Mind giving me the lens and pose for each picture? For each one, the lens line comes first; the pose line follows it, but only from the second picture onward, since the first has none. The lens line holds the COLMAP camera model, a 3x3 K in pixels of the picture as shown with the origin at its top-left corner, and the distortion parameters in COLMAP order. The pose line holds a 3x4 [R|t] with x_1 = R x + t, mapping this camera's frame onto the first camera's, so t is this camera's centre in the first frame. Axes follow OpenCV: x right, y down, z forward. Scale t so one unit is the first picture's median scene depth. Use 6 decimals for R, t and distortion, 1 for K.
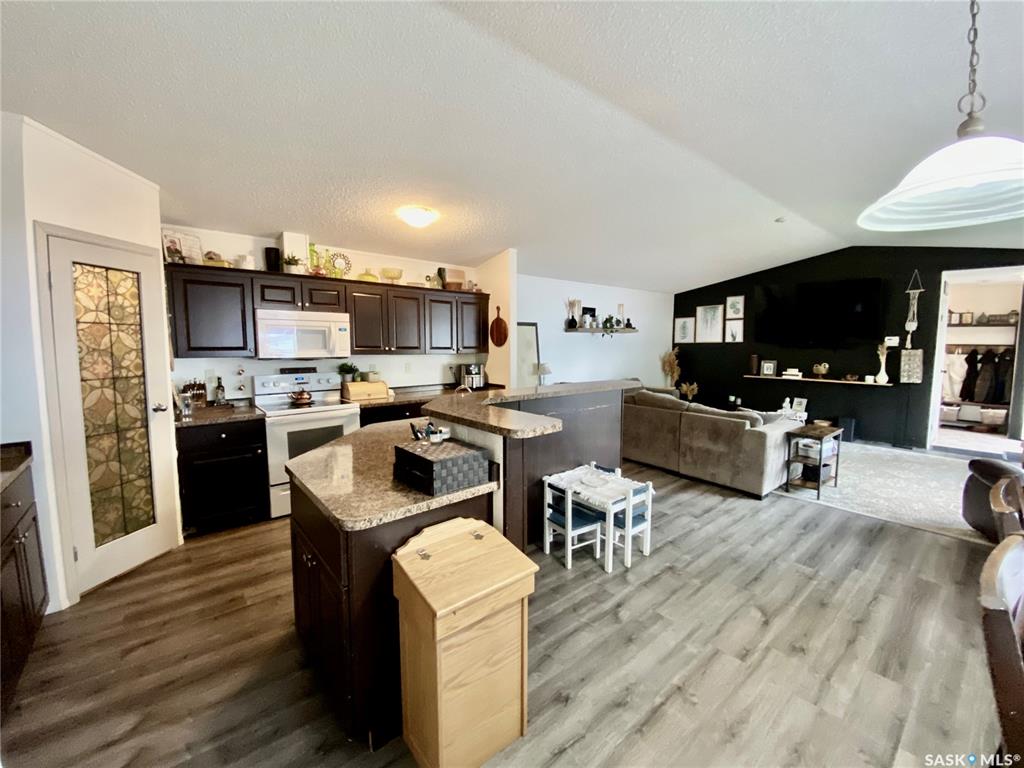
lens RADIAL K [[415.1, 0, 509.5], [0, 415.1, 380.3], [0, 0, 1]] dist [0.024855, -0.024834]
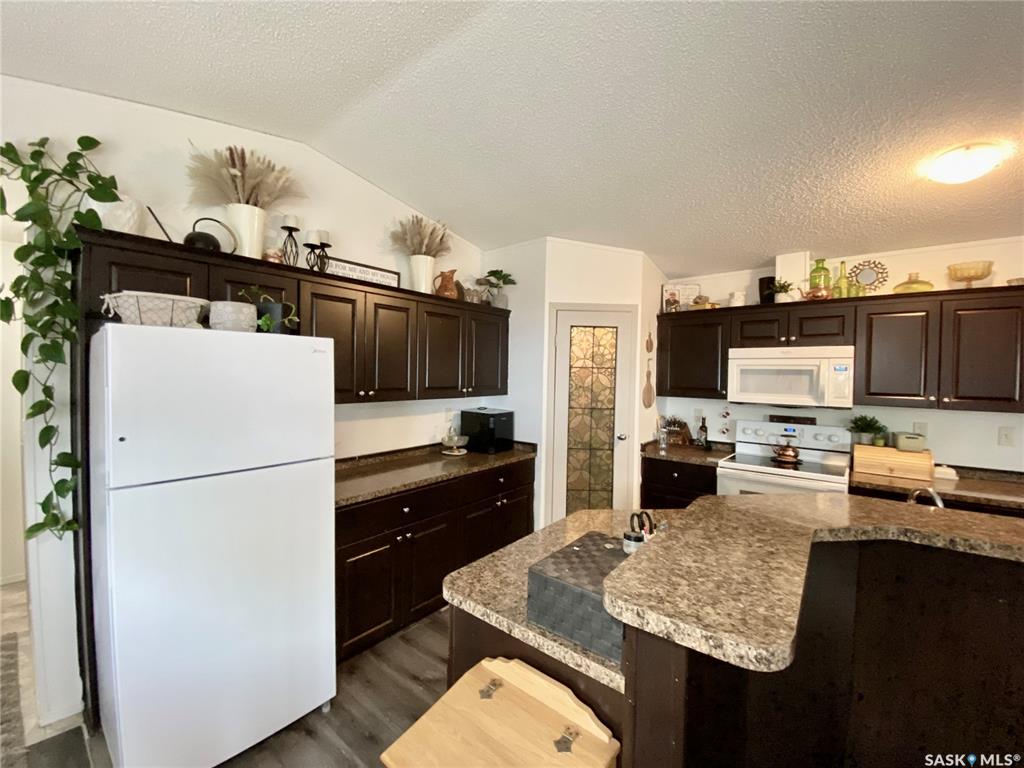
lens RADIAL K [[408.9, 0, 512.0], [0, 408.9, 382.4], [0, 0, 1]] dist [0.025518, -0.022769]
pose [[0.189699, 0.019577, -0.981647, 0.183878], [-0.104692, 0.994505, -0.000398, -0.040289], [0.976245, 0.102846, 0.190706, 0.327723]]
